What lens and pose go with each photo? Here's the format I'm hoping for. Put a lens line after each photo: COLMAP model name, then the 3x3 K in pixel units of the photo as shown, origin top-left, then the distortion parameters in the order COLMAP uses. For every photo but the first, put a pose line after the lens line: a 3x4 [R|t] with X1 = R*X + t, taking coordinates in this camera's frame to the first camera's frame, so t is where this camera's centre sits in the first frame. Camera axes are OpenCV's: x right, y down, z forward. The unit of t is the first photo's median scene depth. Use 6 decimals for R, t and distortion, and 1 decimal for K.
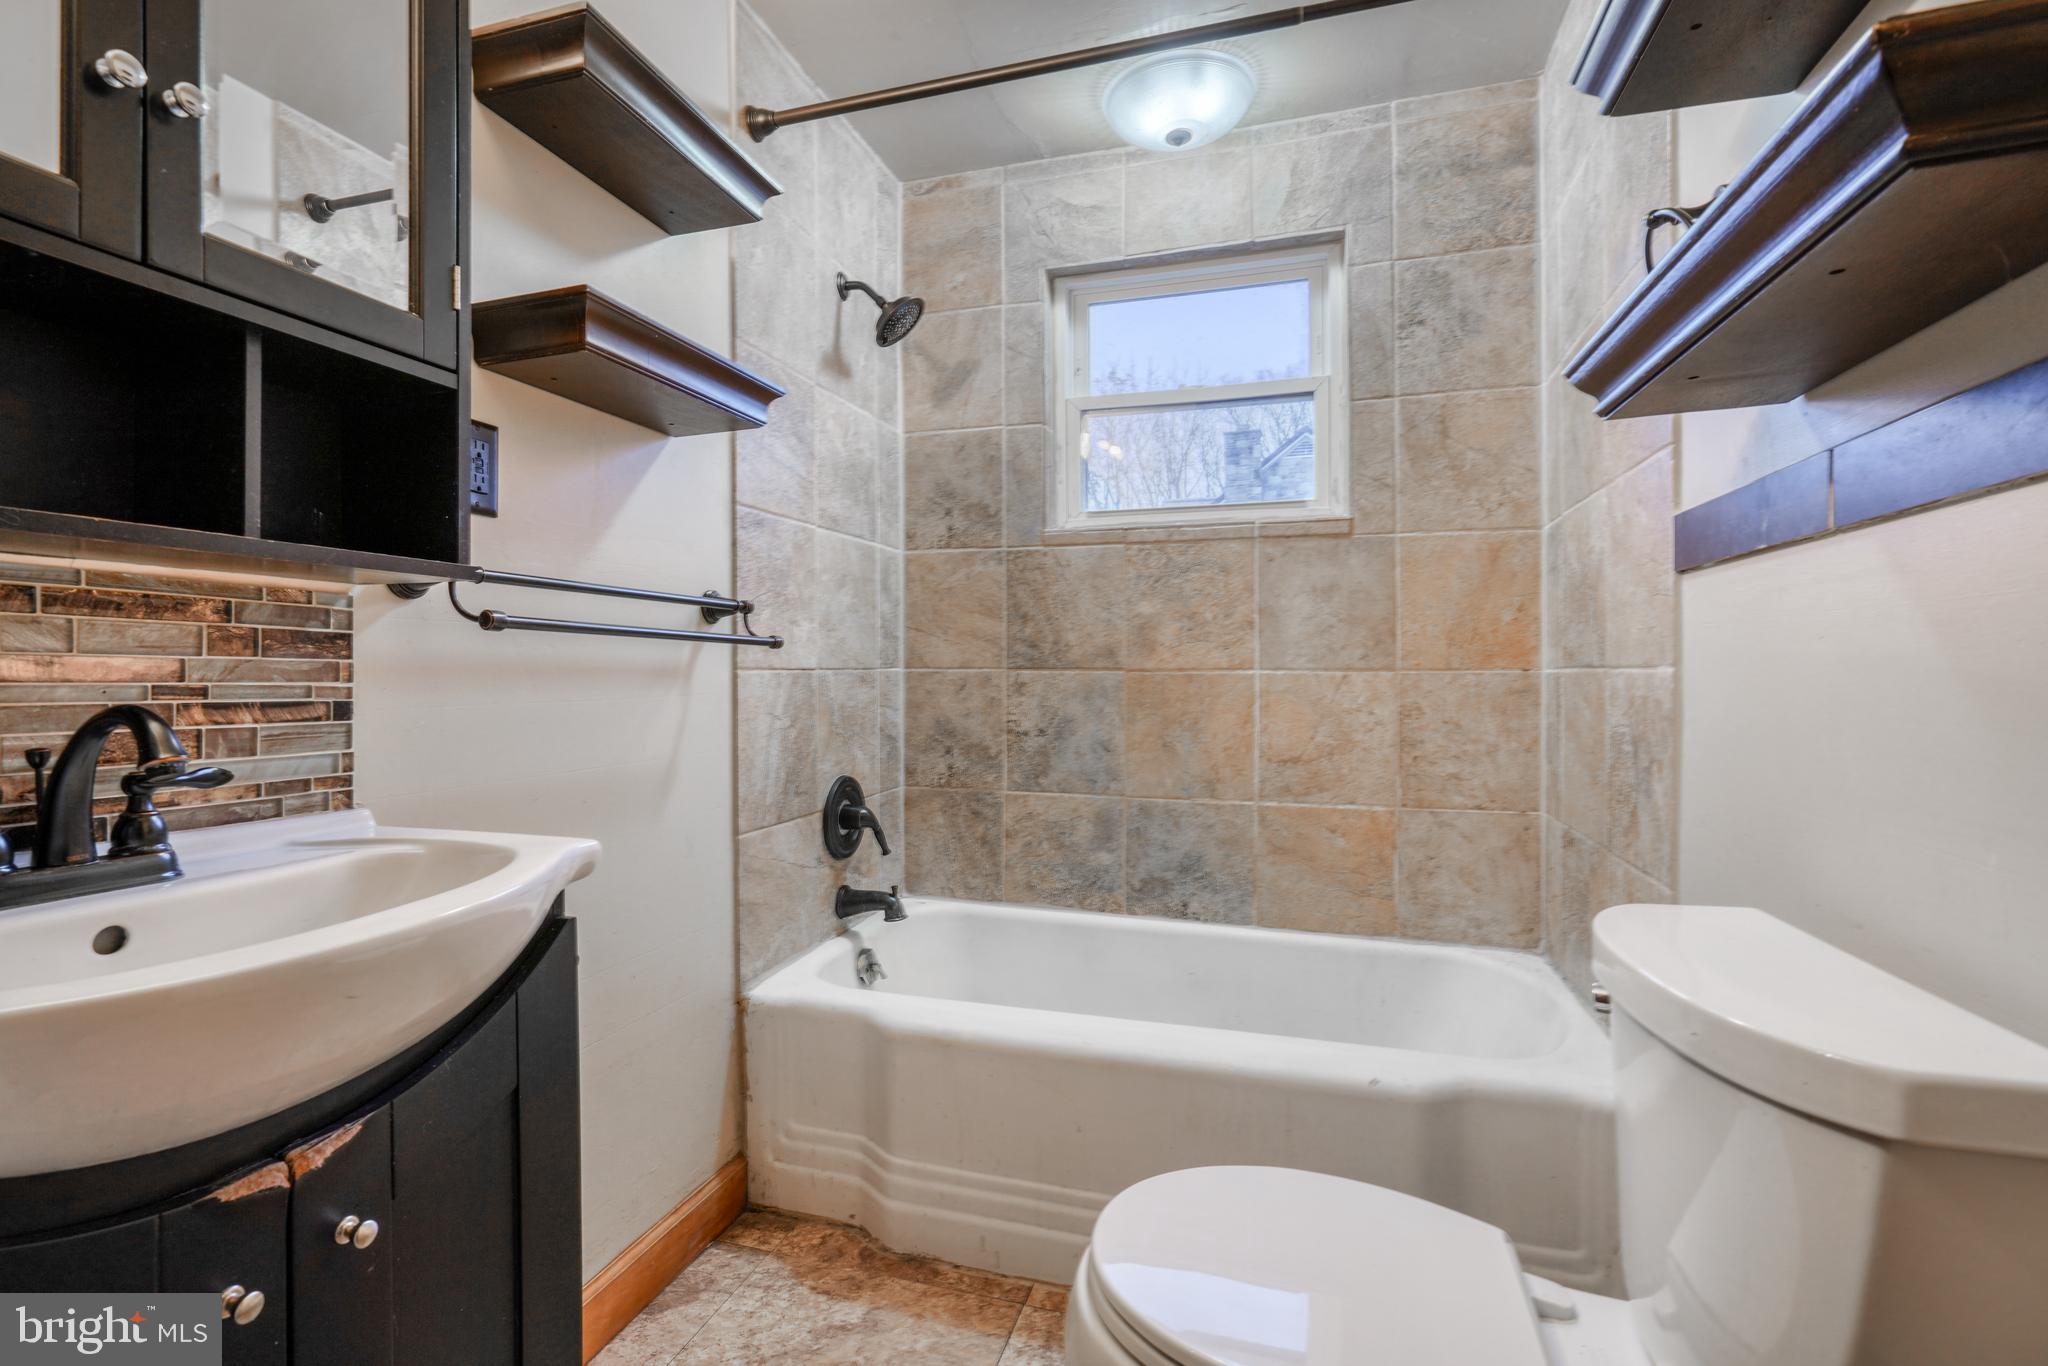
lens RADIAL K [[938.8, 0, 1008.4], [0, 938.8, 681.2], [0, 0, 1]] dist [-0.004789, 0.000873]
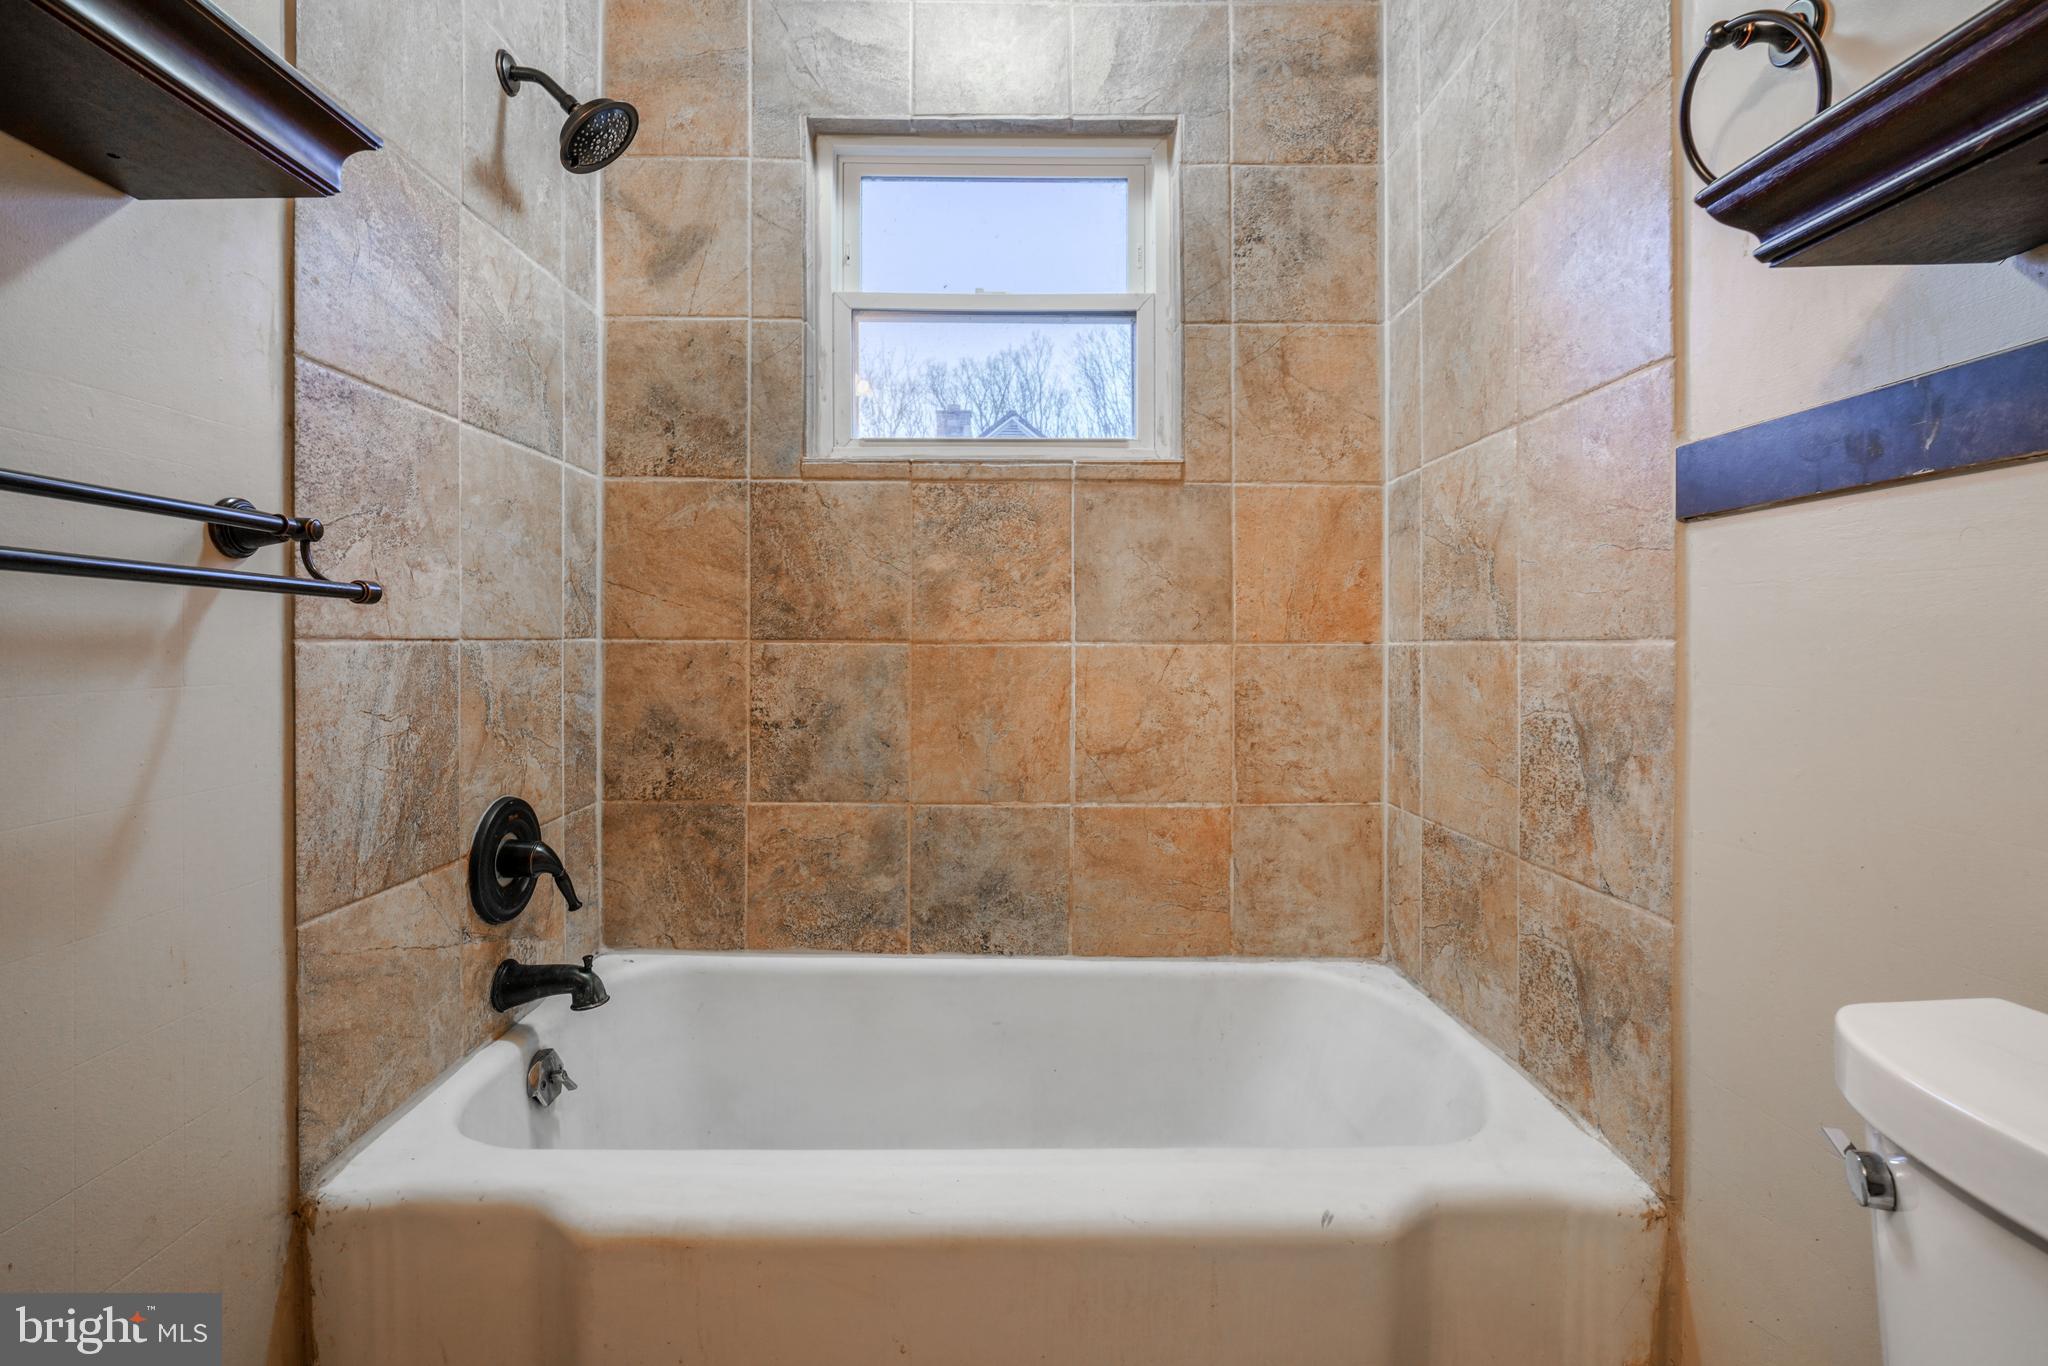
lens RADIAL K [[934.3, 0, 1021.4], [0, 934.3, 642.6], [0, 0, 1]] dist [-0.011268, 0.001035]
pose [[0.950232, 0.002273, 0.311536, -0.032618], [0.001257, 0.999937, -0.011132, -0.002403], [-0.311541, 0.010970, 0.950169, 0.247690]]
